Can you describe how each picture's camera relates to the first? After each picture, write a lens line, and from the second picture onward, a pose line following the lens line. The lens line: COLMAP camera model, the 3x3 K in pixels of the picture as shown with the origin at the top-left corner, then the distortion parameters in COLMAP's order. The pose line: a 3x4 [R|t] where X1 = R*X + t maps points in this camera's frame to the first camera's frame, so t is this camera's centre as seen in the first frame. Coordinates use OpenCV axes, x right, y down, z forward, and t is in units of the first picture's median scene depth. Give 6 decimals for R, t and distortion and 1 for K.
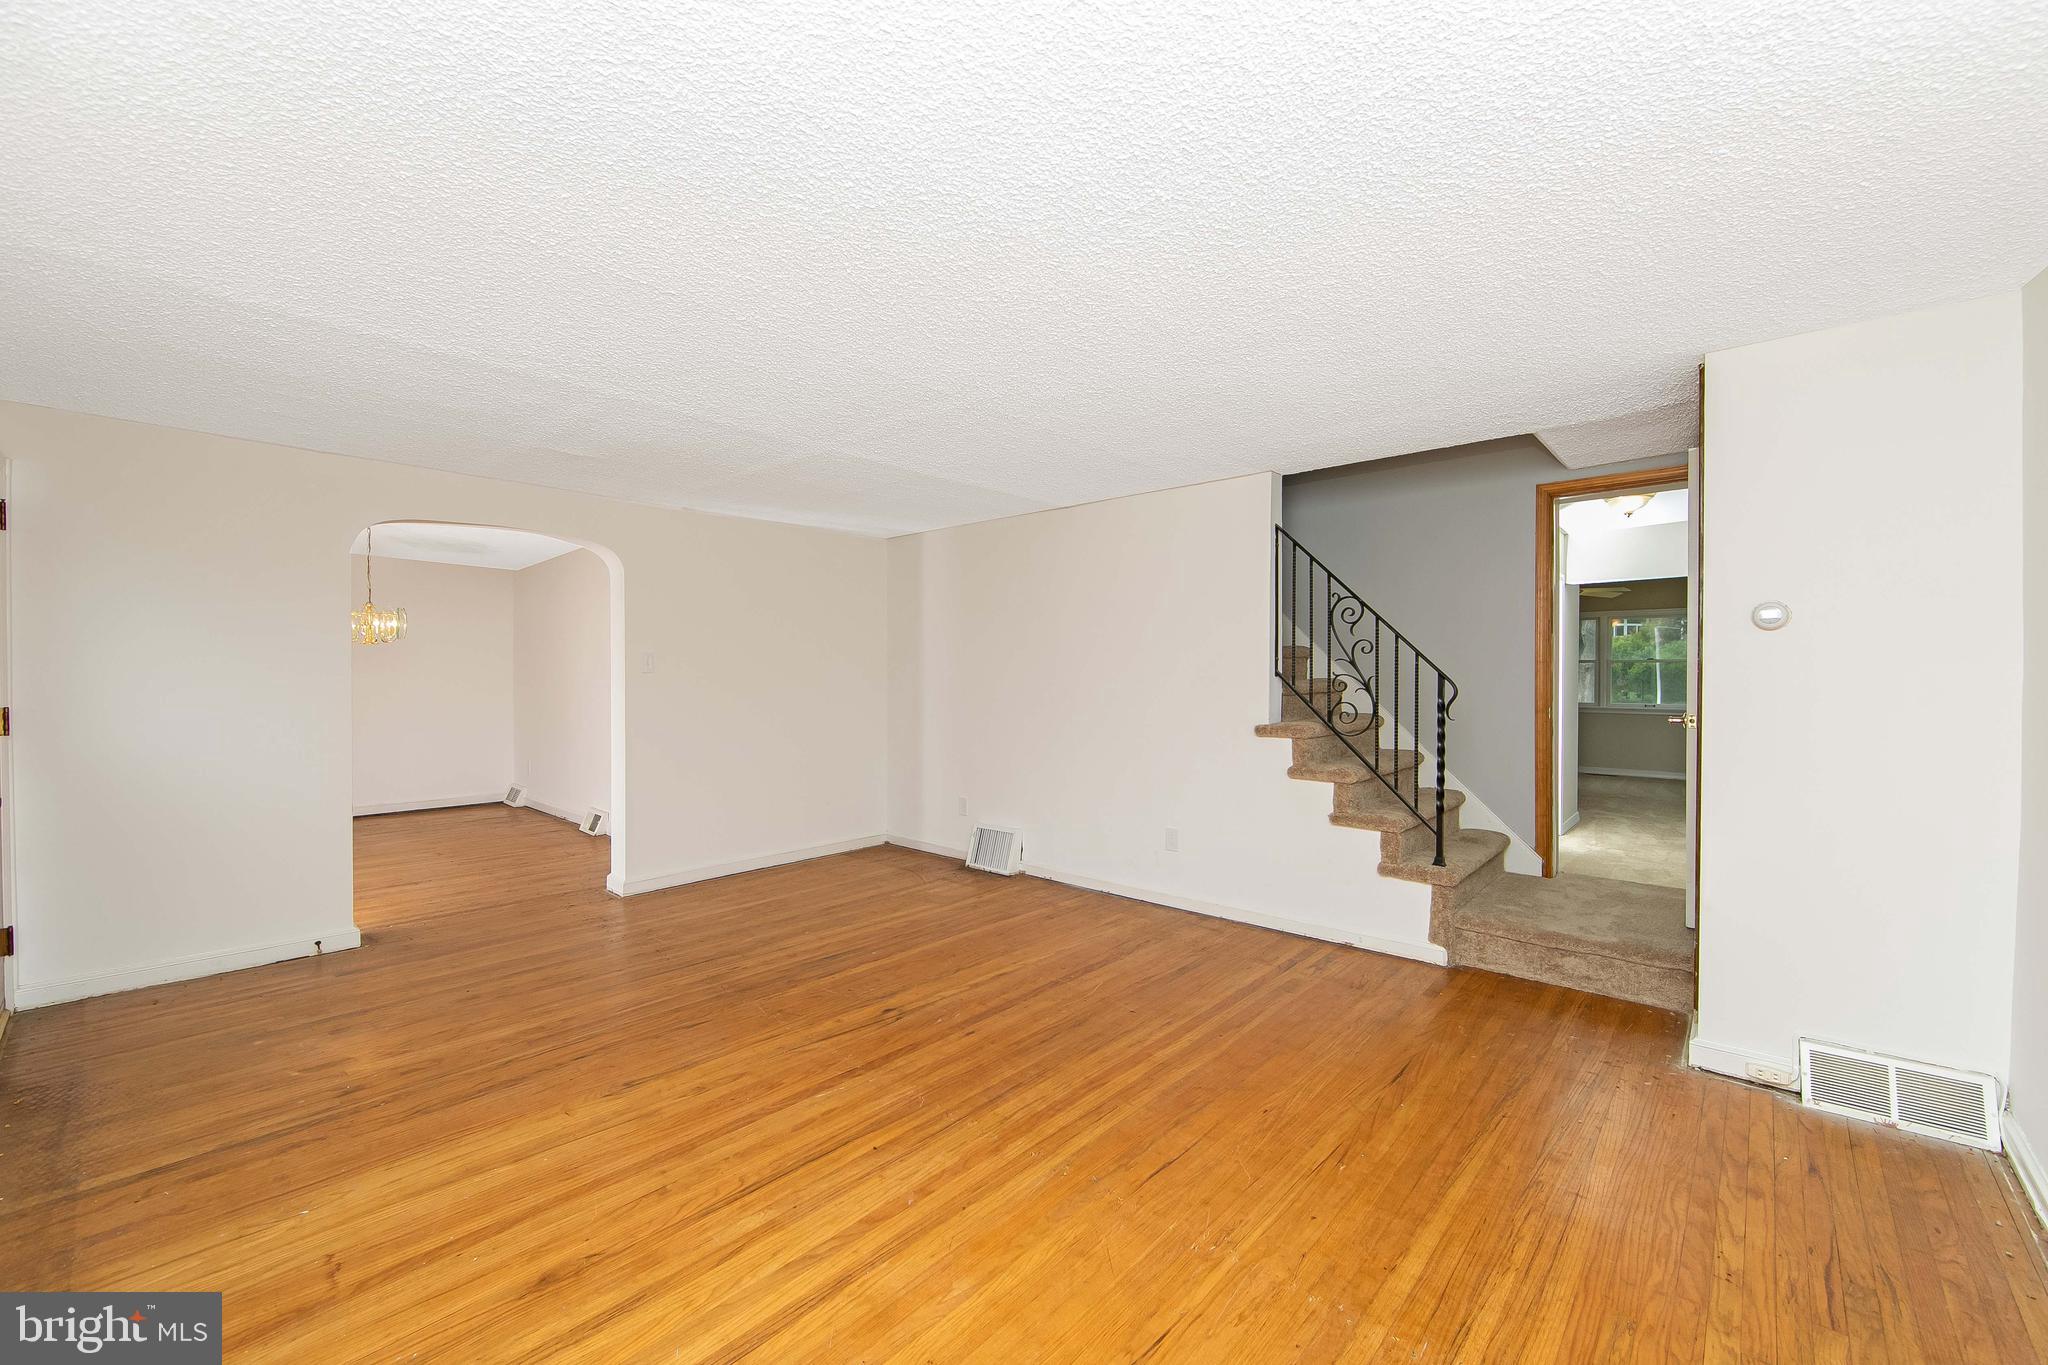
lens RADIAL K [[799.4, 0, 1024.0], [0, 799.4, 682.5], [0, 0, 1]] dist [-0.002345, -0.000185]
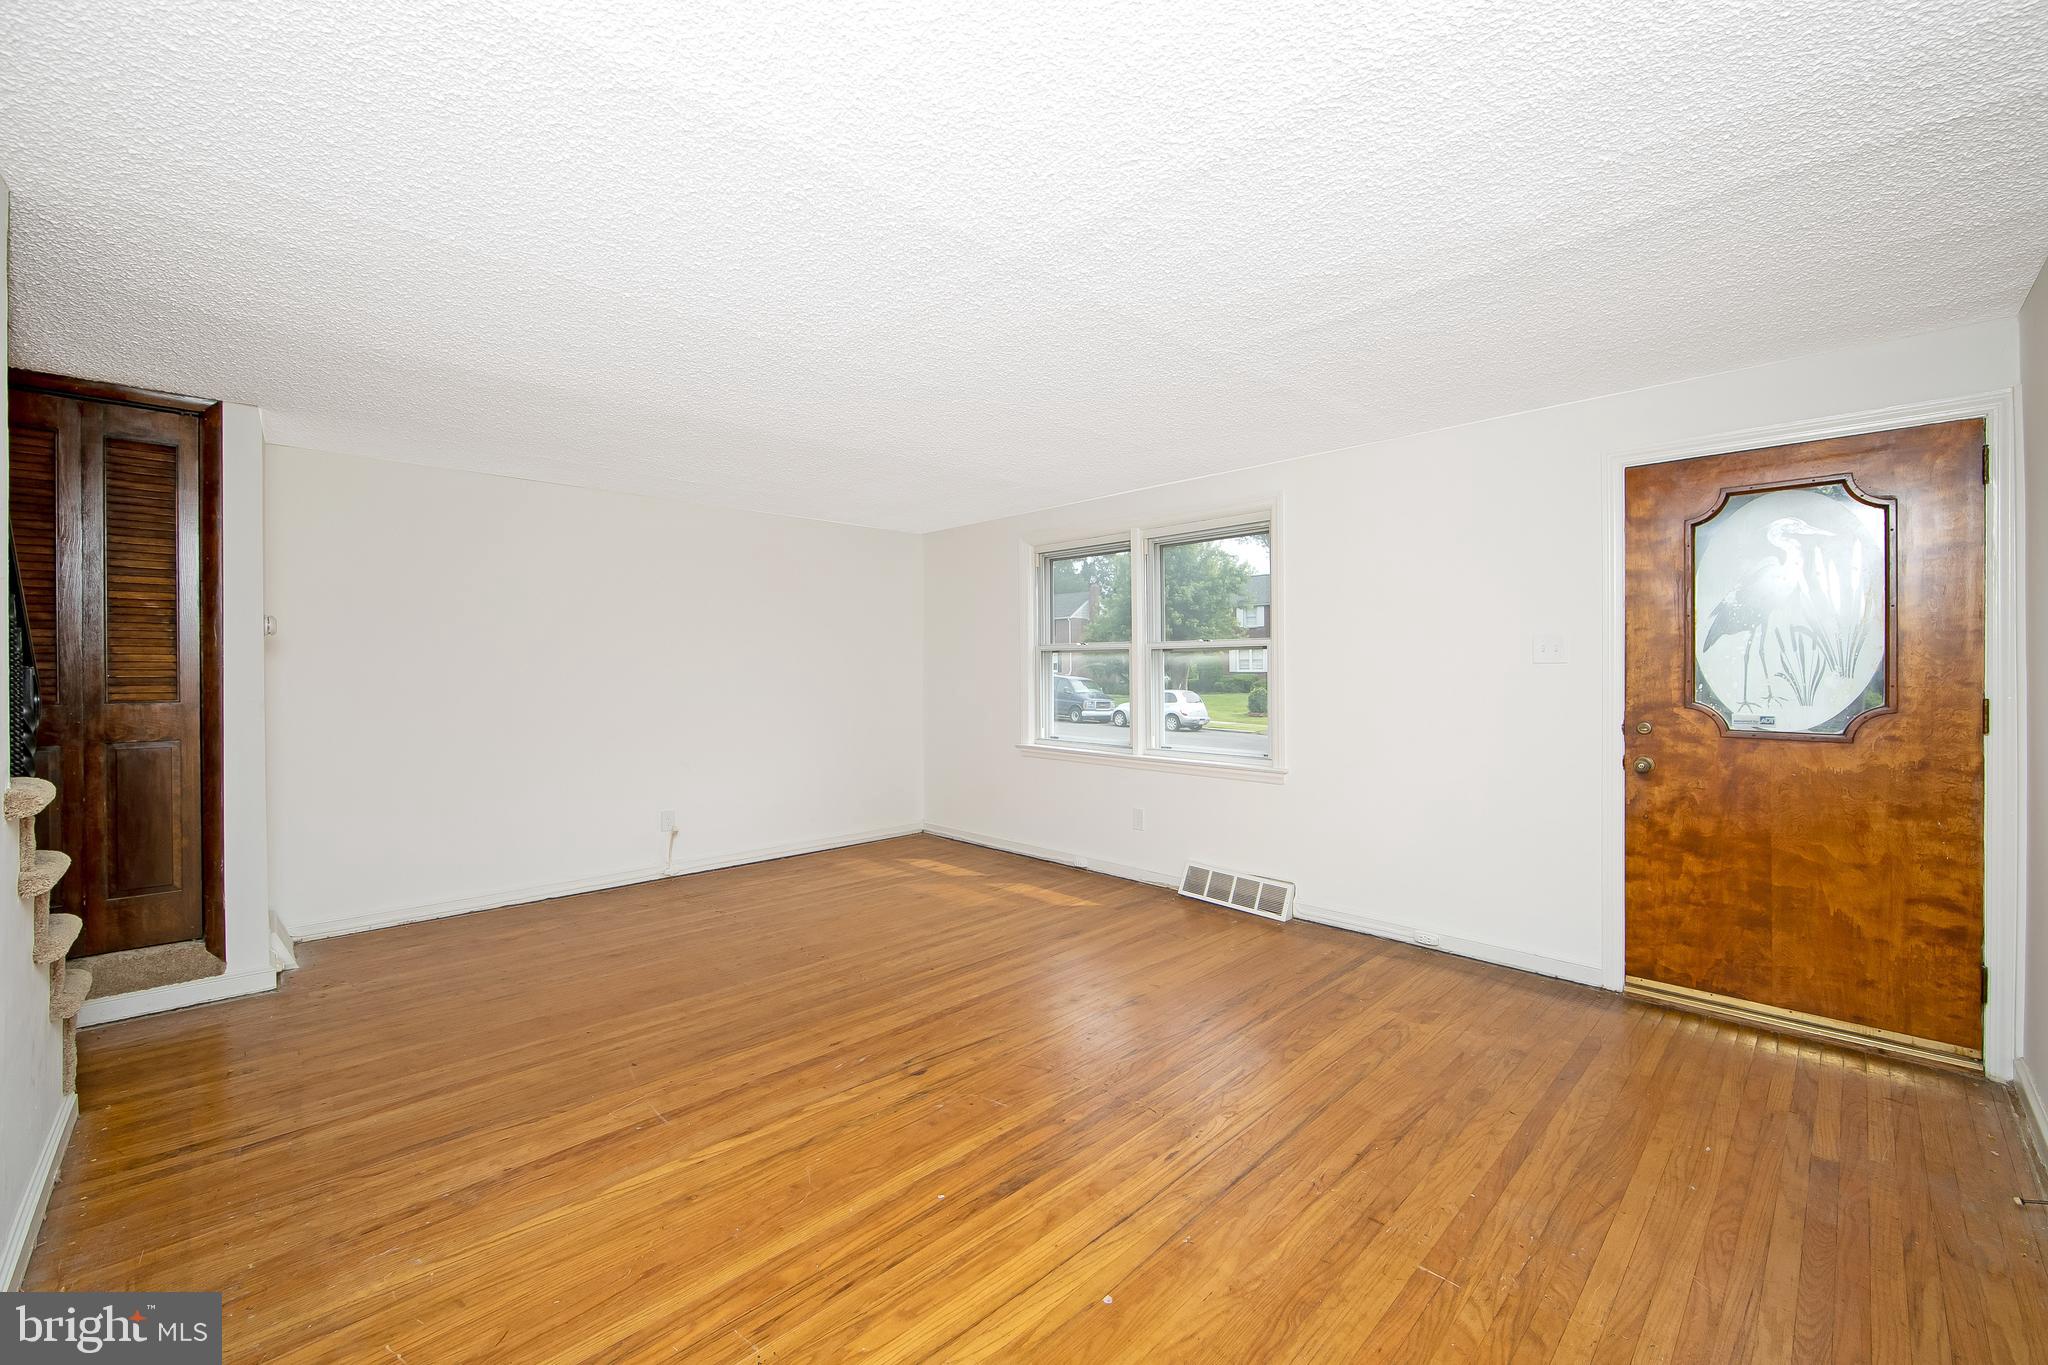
lens RADIAL K [[820.6, 0, 1020.5], [0, 820.6, 662.7], [0, 0, 1]] dist [-0.008762, 0.000019]
pose [[-0.997785, 0.005143, 0.066320, -0.322834], [0.005517, 0.999970, 0.005464, -0.015740], [-0.066290, 0.005818, -0.997783, 1.782062]]
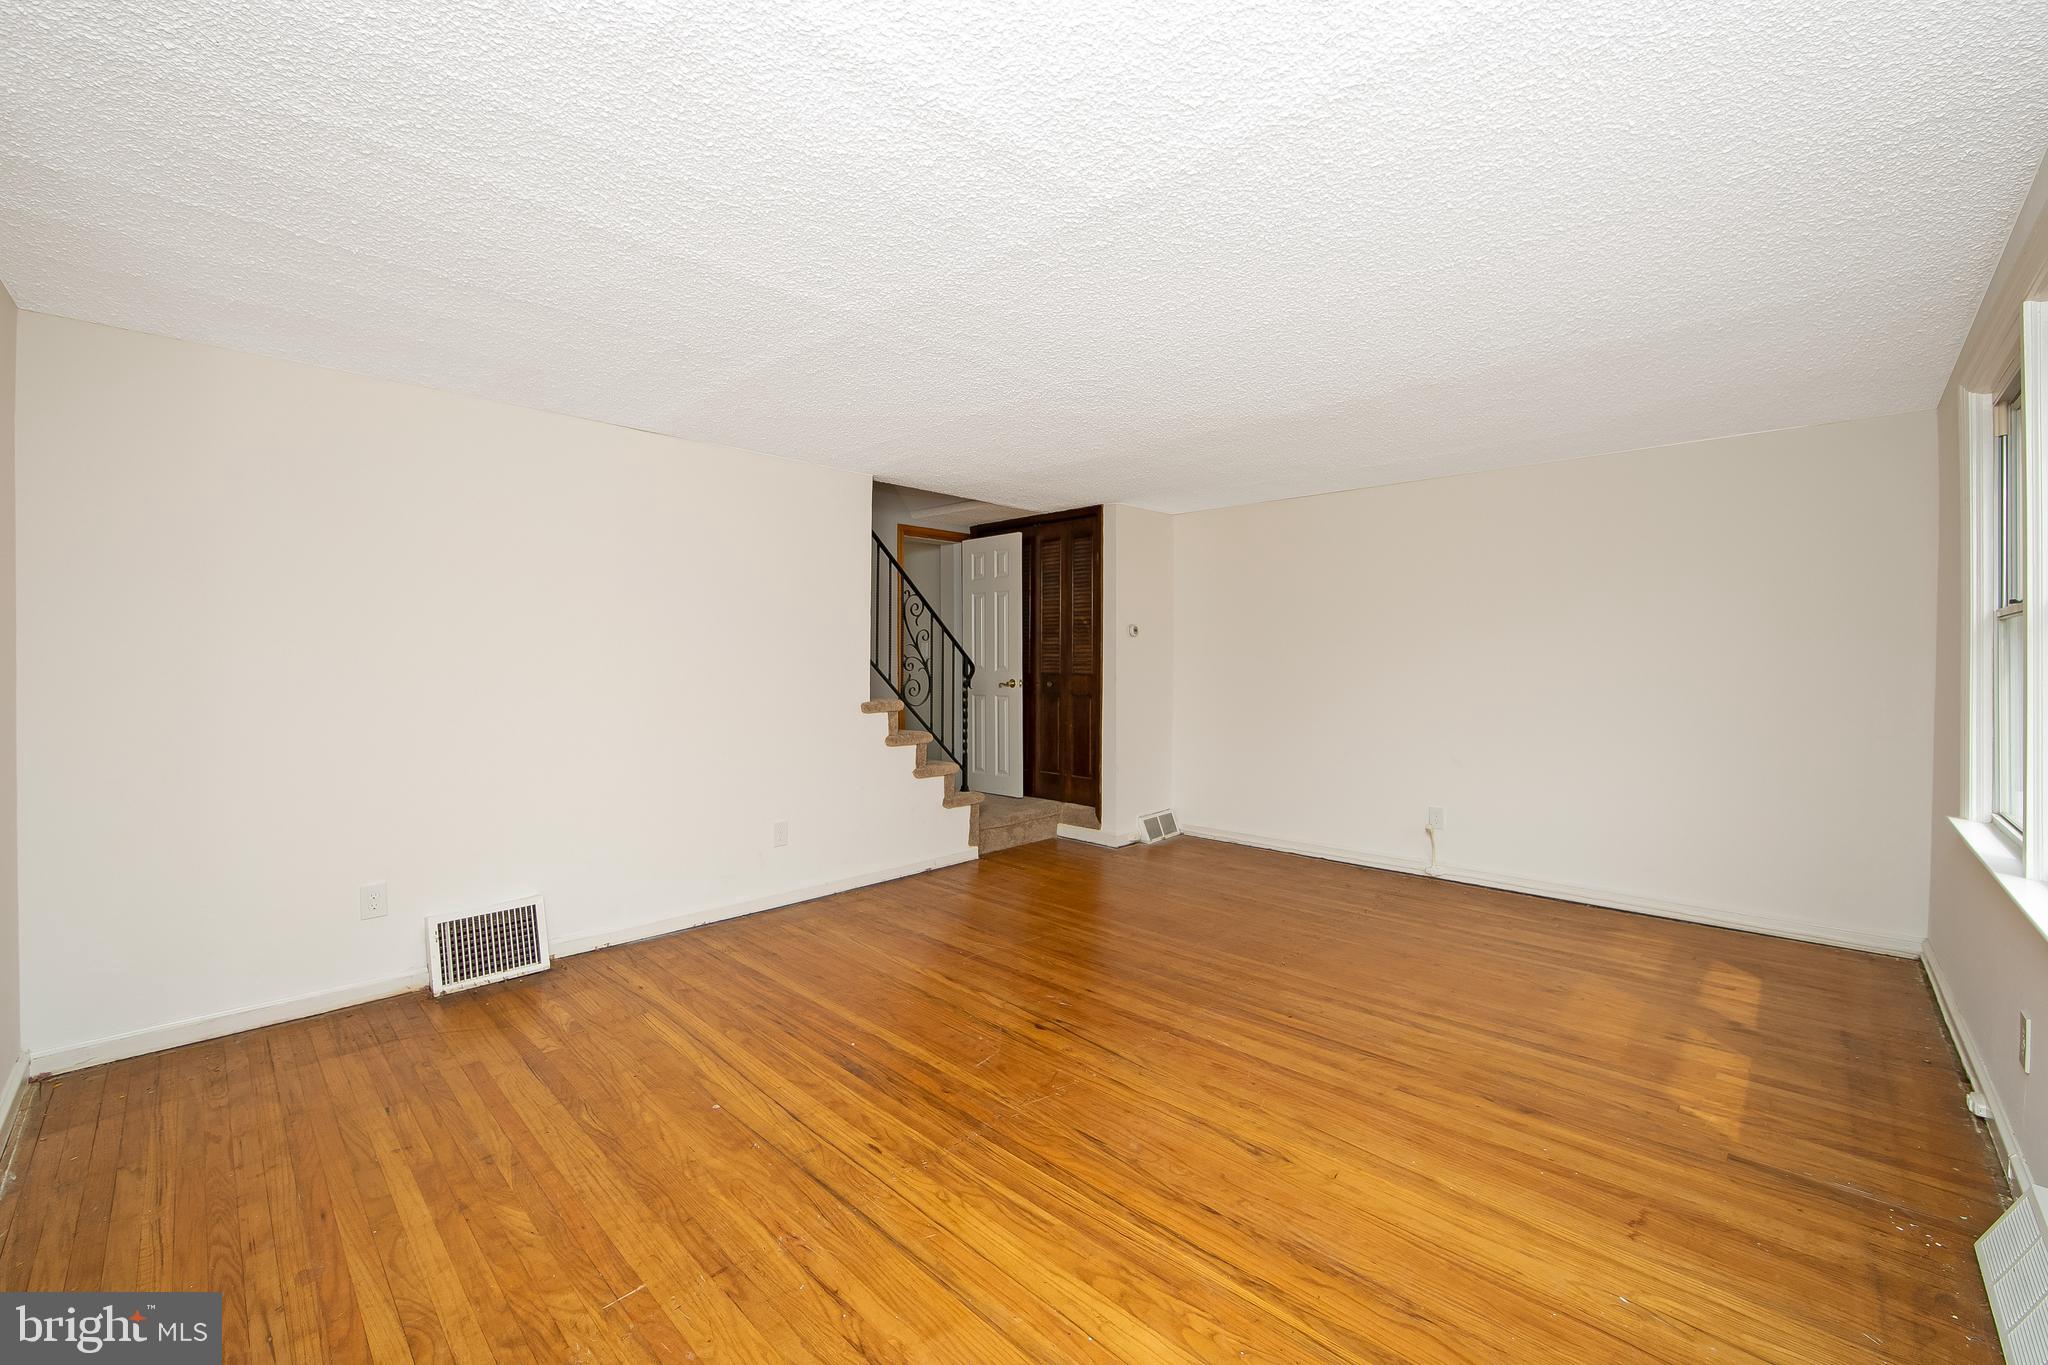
lens RADIAL K [[820.6, 0, 1020.5], [0, 820.6, 662.7], [0, 0, 1]] dist [-0.008762, 0.000019]
pose [[0.040164, -0.002571, 0.999190, -1.063772], [0.011546, 0.999931, 0.002109, -0.002863], [-0.999126, 0.011452, 0.040191, 0.952713]]
